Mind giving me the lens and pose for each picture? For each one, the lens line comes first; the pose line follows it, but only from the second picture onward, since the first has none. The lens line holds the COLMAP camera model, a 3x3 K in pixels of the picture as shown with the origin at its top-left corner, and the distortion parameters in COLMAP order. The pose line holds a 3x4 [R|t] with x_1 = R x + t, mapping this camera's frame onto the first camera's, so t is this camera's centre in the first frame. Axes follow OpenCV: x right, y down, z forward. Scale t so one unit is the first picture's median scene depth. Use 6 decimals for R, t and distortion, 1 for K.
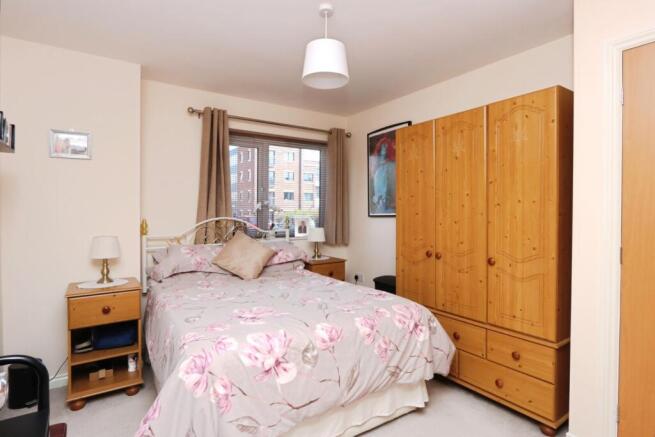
lens RADIAL K [[341.2, 0, 327.1], [0, 341.2, 216.5], [0, 0, 1]] dist [-0.008958, -0.000065]
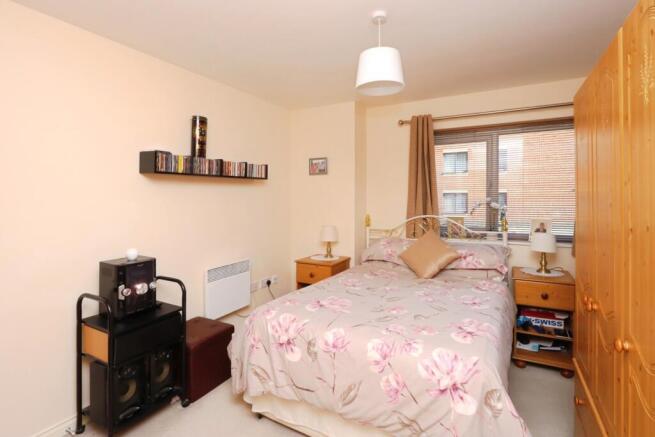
lens RADIAL K [[324.0, 0, 331.2], [0, 324.0, 194.6], [0, 0, 1]] dist [-0.023739, 0.004496]
pose [[0.451990, -0.004183, -0.892013, 0.538155], [-0.010982, 0.999887, -0.010253, -0.056434], [0.891956, 0.014431, 0.451893, 0.324135]]
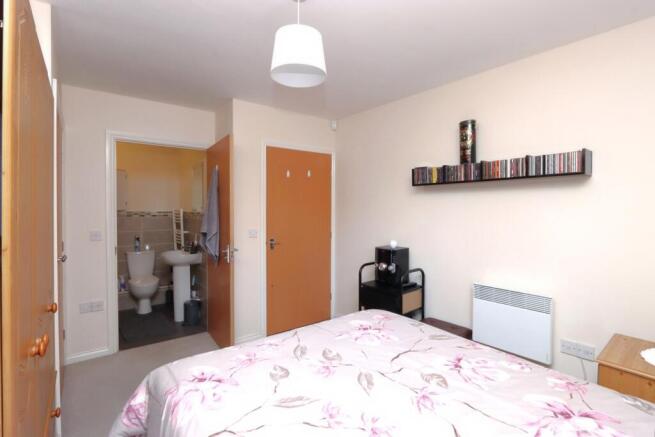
lens RADIAL K [[324.0, 0, 329.1], [0, 324.0, 214.9], [0, 0, 1]] dist [-0.023739, 0.004496]
pose [[-0.998393, 0.003857, -0.056535, -0.031486], [0.001537, 0.999157, 0.041033, -0.064146], [0.056645, 0.040880, -0.997557, 1.280765]]
